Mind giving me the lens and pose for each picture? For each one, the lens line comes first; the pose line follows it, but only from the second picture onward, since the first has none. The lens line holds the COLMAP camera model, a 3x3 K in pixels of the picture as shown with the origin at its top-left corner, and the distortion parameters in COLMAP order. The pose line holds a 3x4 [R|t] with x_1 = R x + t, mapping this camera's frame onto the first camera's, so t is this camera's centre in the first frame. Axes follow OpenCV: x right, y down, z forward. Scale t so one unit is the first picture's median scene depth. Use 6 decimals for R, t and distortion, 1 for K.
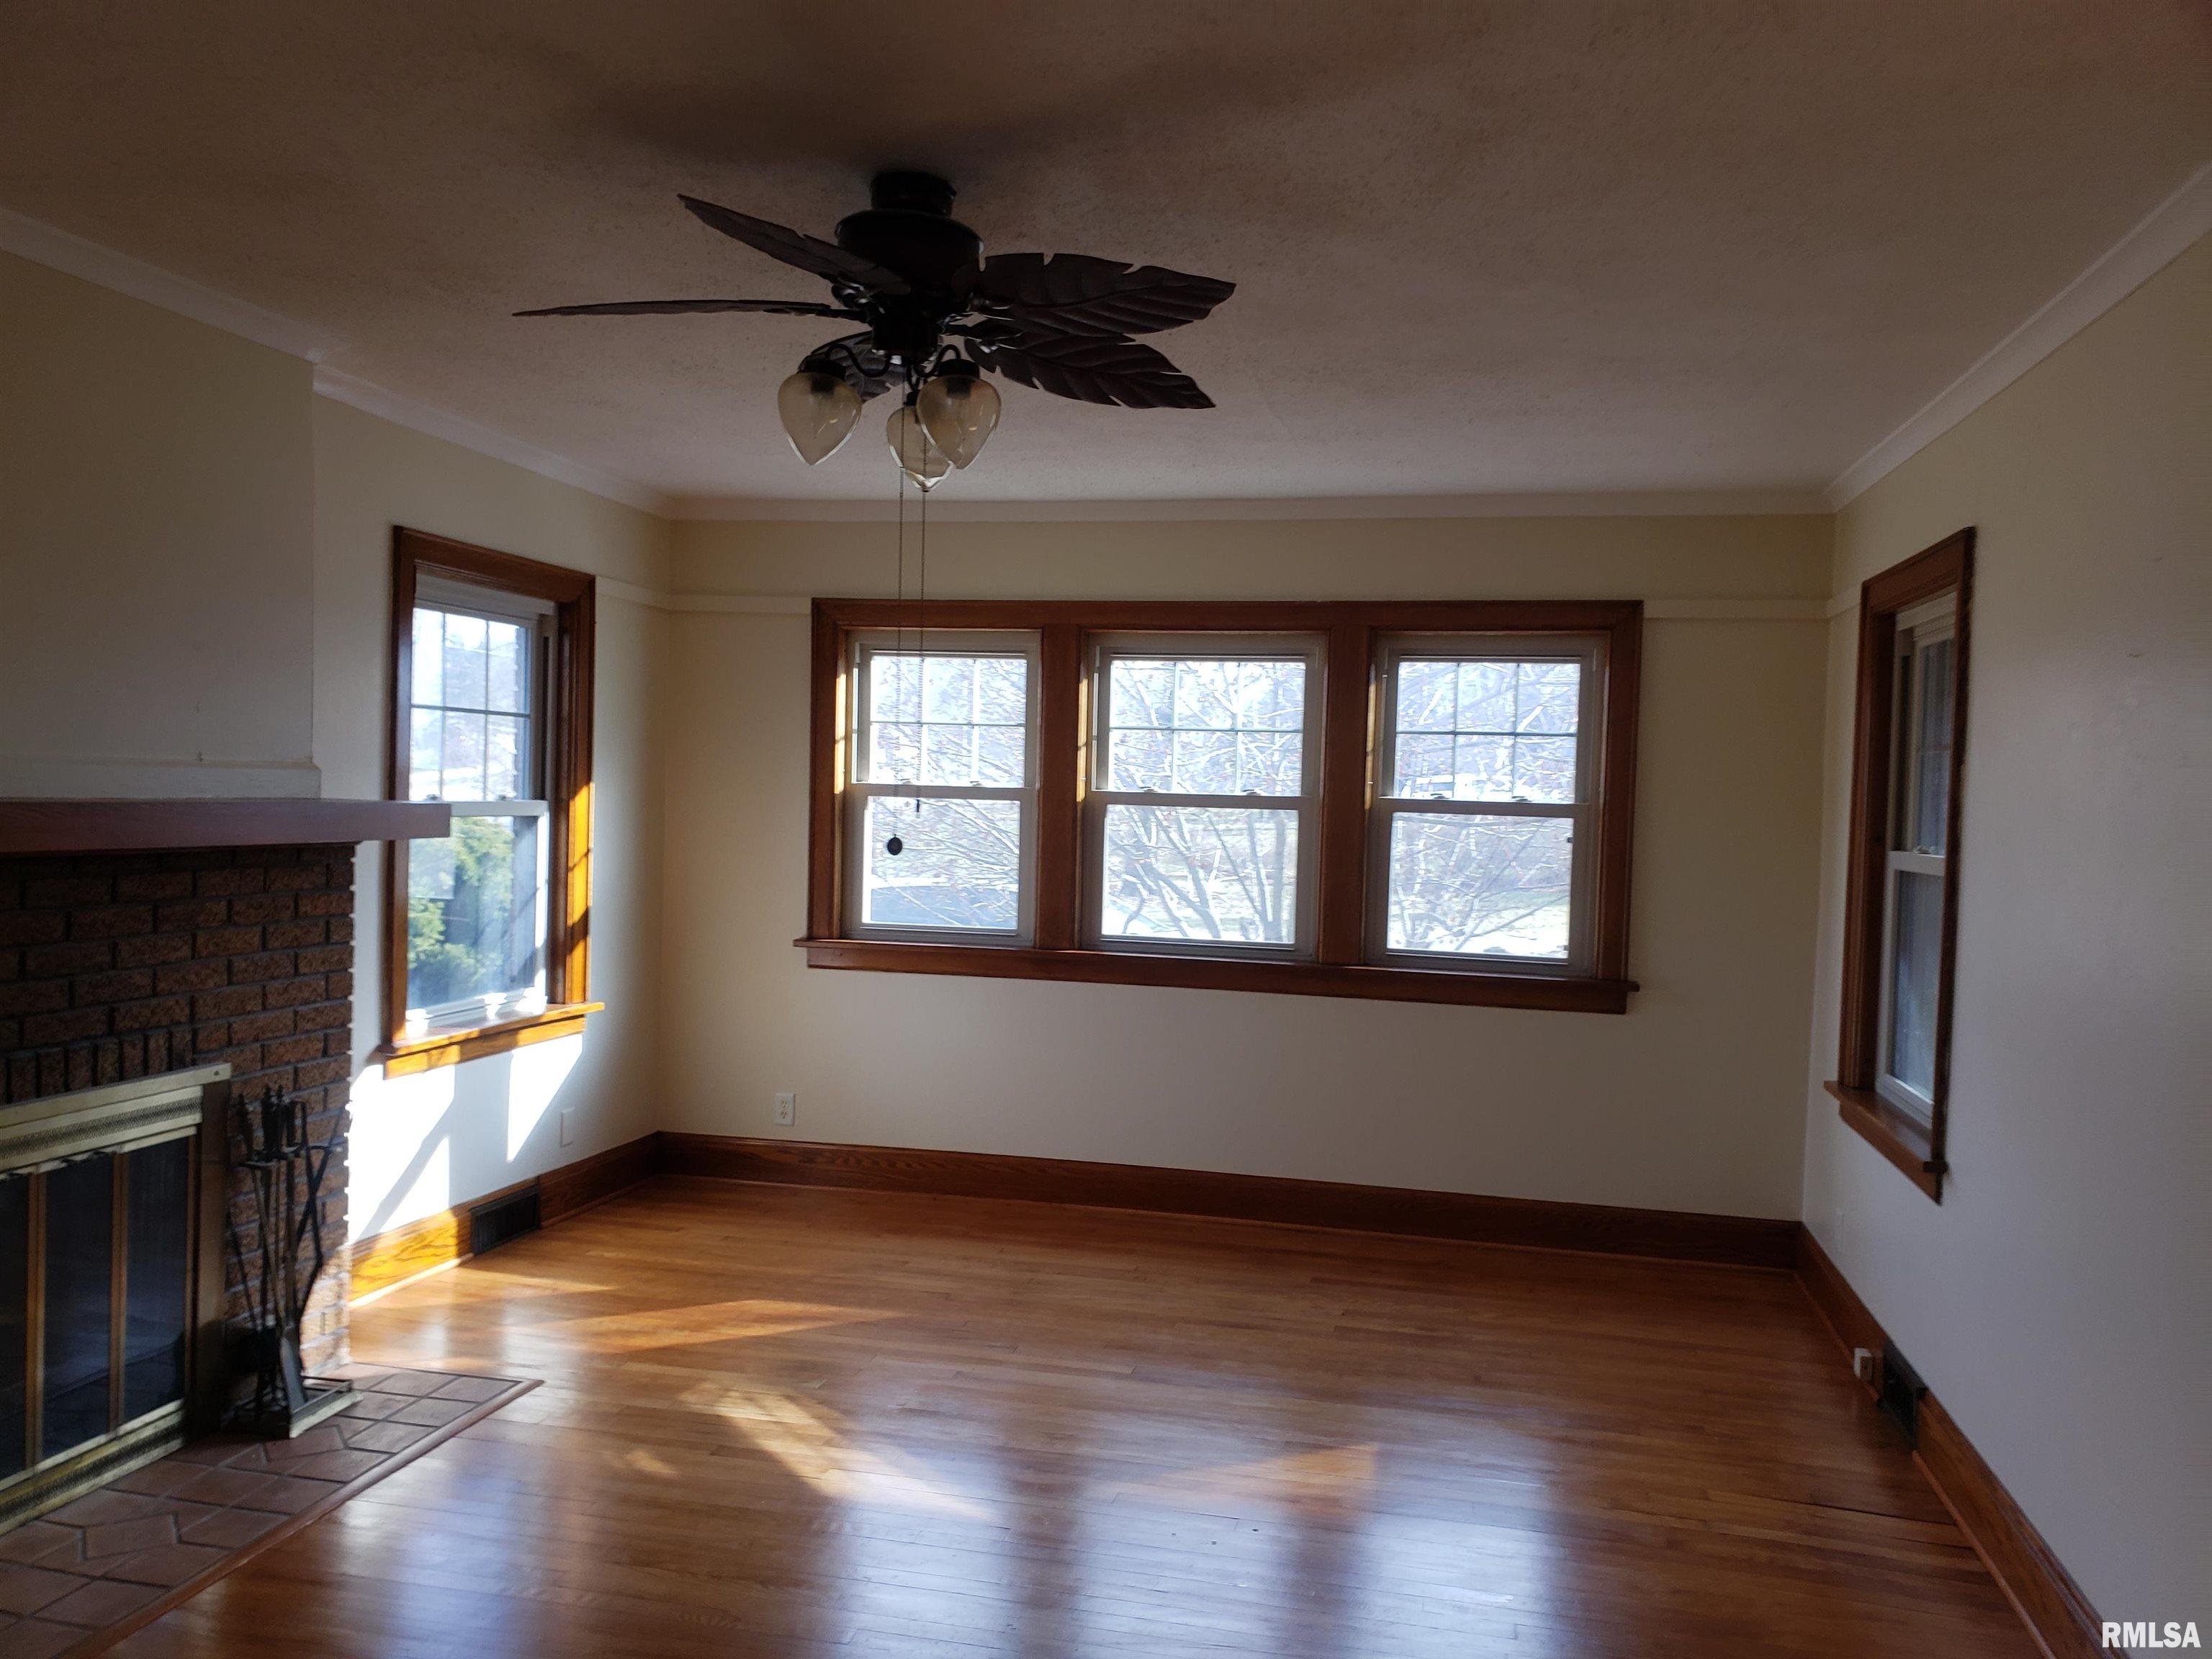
lens RADIAL K [[1764.7, 0, 1107.6], [0, 1764.7, 850.3], [0, 0, 1]] dist [0.026335, -0.031250]
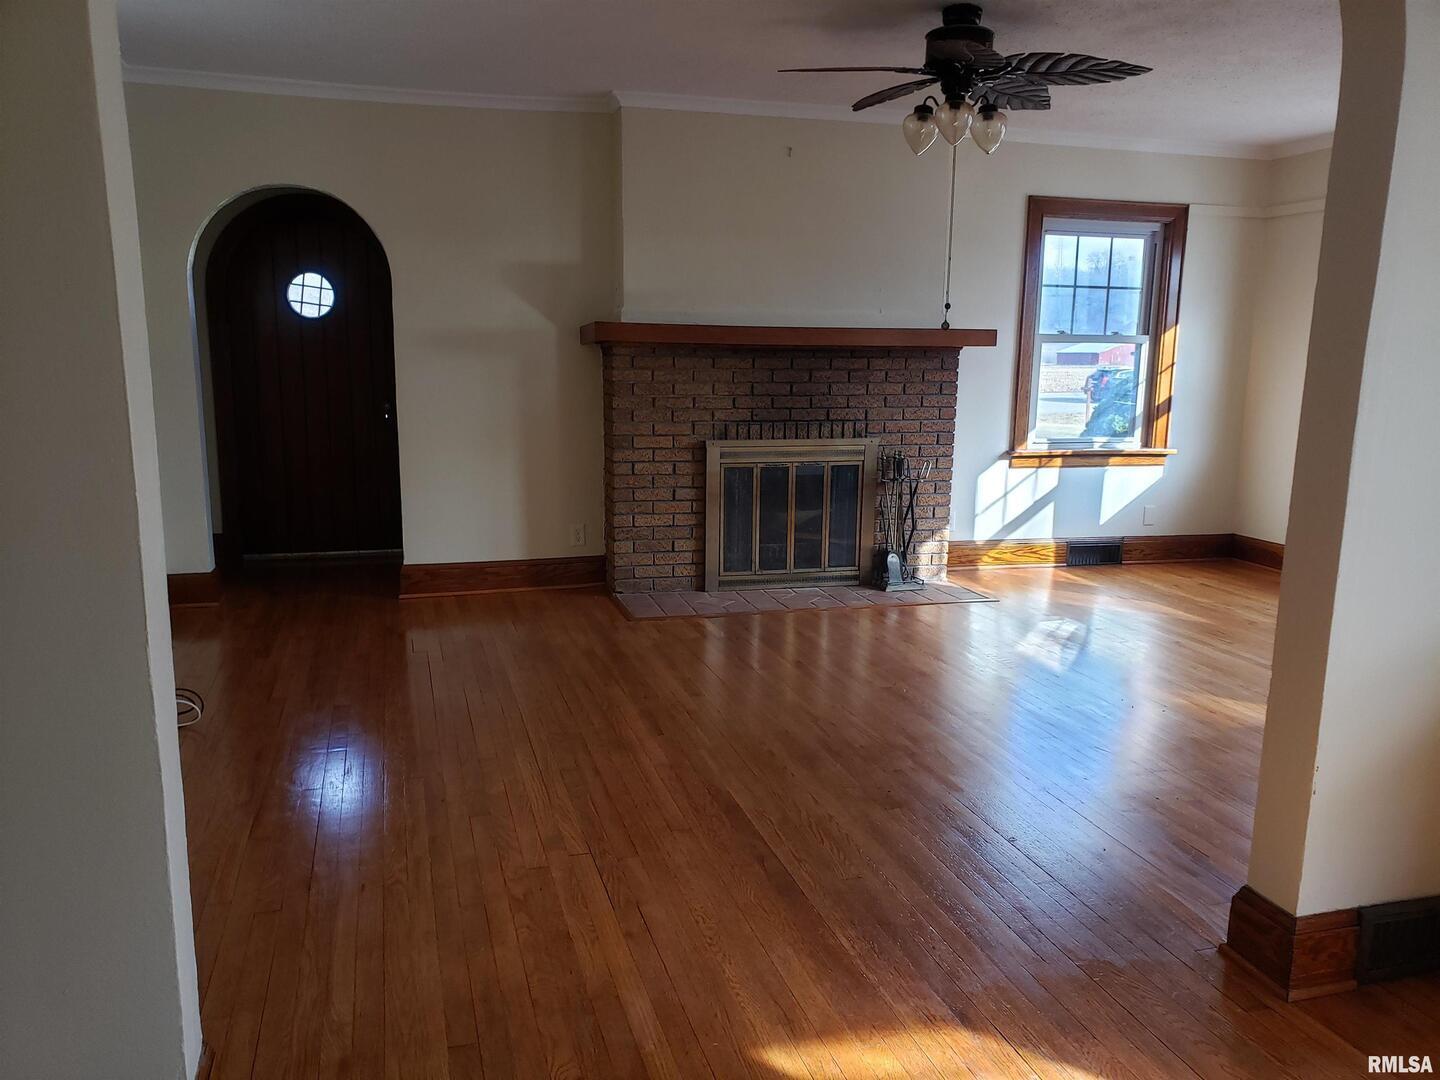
lens RADIAL K [[1148.8, 0, 724.7], [0, 1148.8, 536.4], [0, 0, 1]] dist [0.026335, -0.031250]
pose [[0.460311, 0.121720, -0.879374, 0.611666], [-0.029553, 0.992108, 0.121854, 0.050843], [0.887266, -0.030103, 0.460275, 0.063250]]
